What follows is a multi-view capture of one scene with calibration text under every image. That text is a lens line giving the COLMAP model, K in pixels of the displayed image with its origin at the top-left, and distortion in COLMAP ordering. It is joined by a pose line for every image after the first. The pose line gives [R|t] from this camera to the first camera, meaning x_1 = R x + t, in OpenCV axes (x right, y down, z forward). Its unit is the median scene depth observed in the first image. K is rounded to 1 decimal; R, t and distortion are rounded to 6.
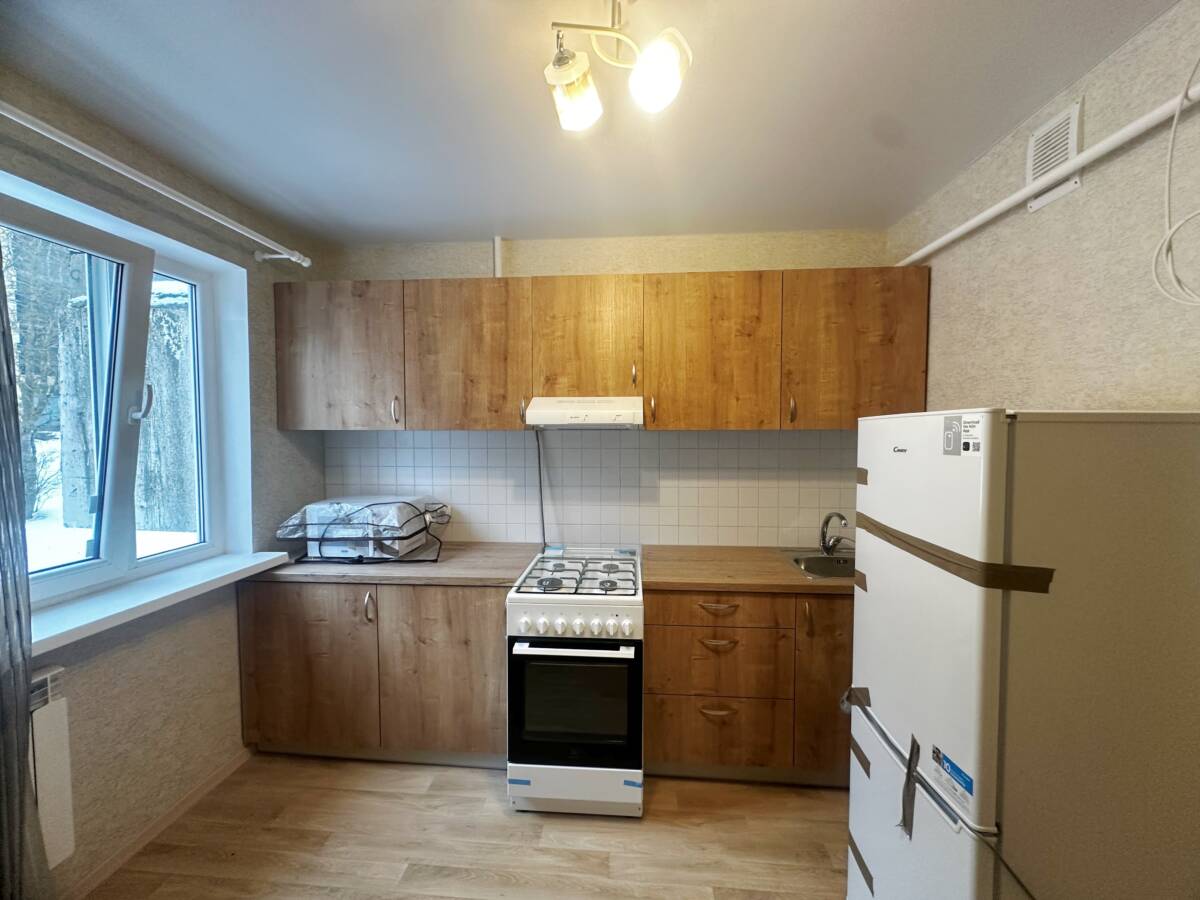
lens RADIAL K [[478.0, 0, 600.0], [0, 478.0, 450.1], [0, 0, 1]] dist [-0.002733, 0.000308]
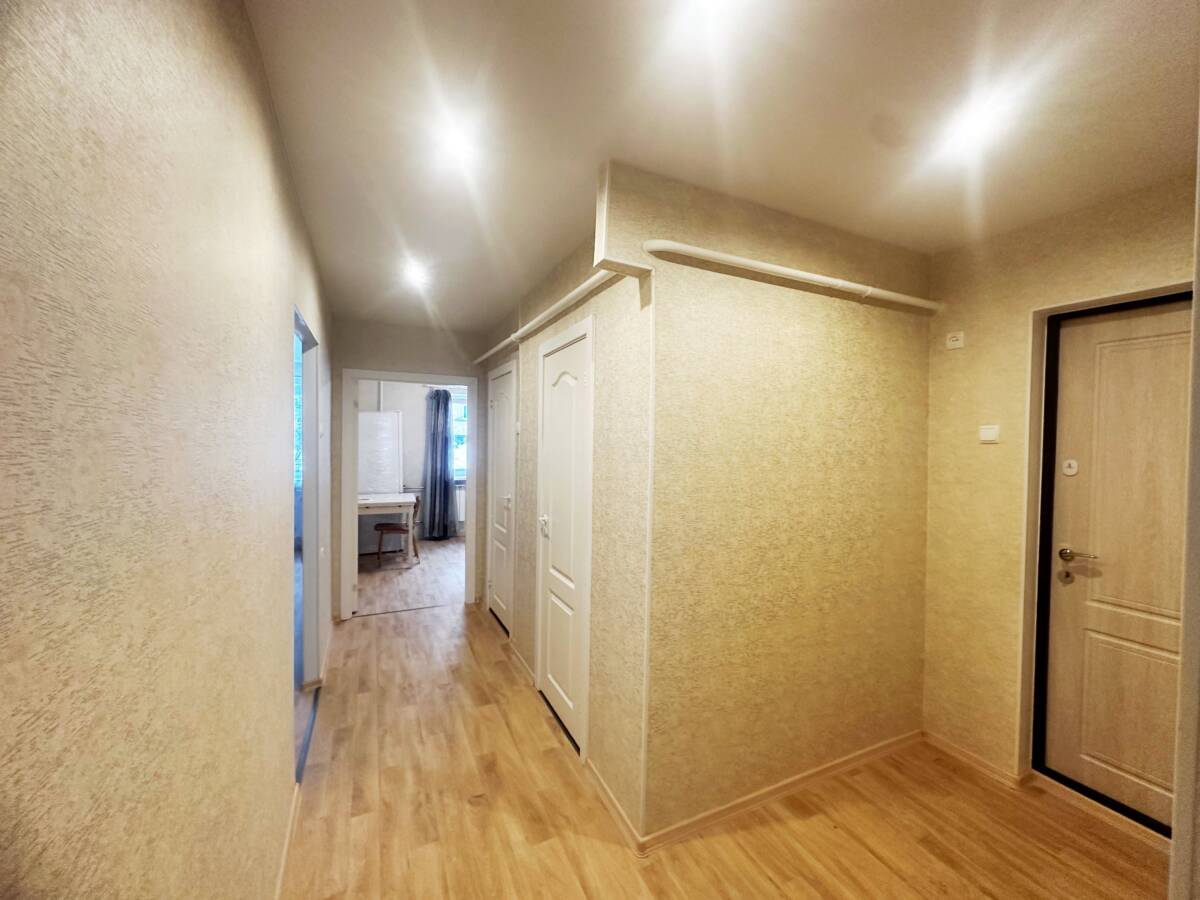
lens RADIAL K [[478.0, 0, 601.4], [0, 478.0, 447.4], [0, 0, 1]] dist [-0.002733, 0.000308]
pose [[-0.496533, -0.018471, 0.867821, -0.007020], [0.005249, 0.999691, 0.024282, -0.520556], [-0.868002, 0.016612, -0.496283, 1.729581]]
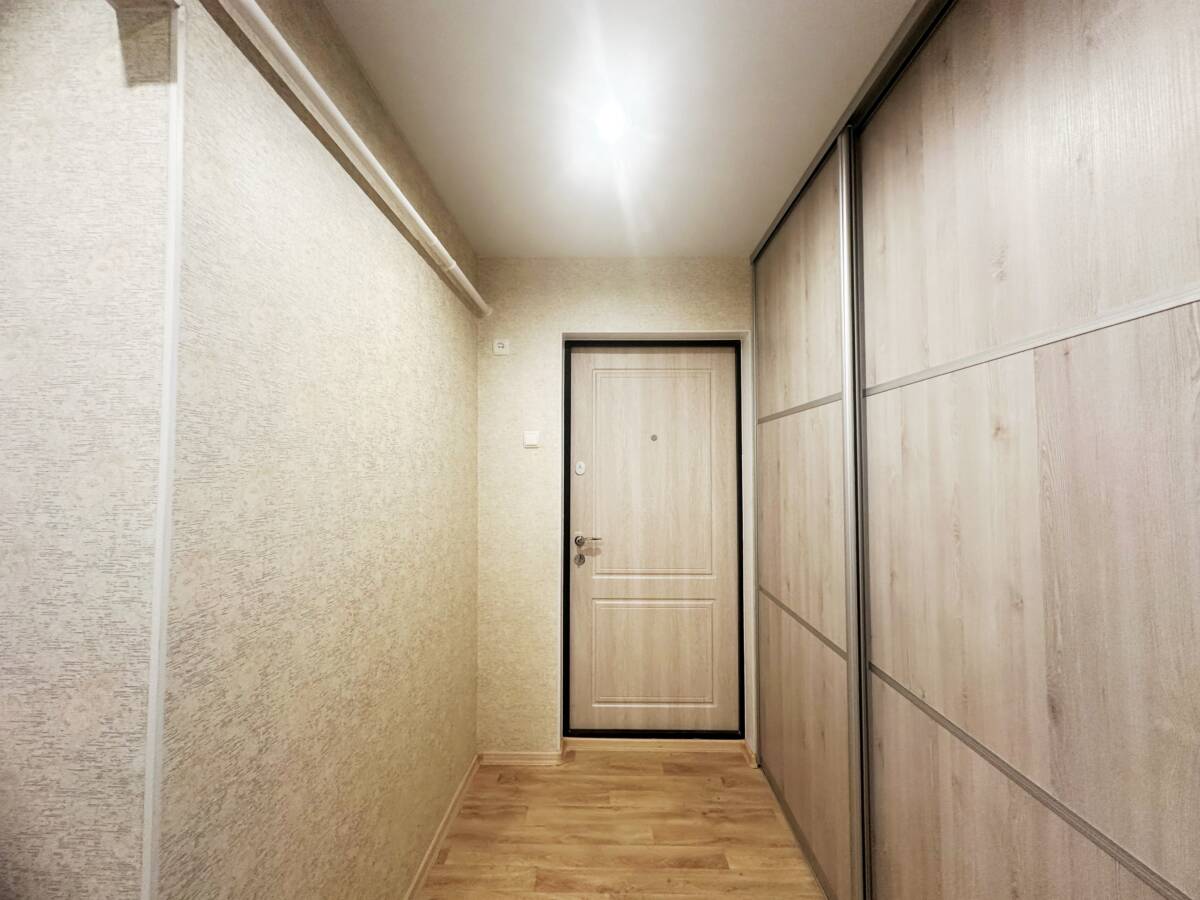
lens RADIAL K [[478.0, 0, 598.8], [0, 478.0, 449.1], [0, 0, 1]] dist [-0.002733, 0.000308]
pose [[-0.998681, 0.000556, -0.051342, 0.498495], [0.001516, 0.999825, -0.018661, -0.460284], [0.051322, -0.018714, -0.998507, 1.558301]]
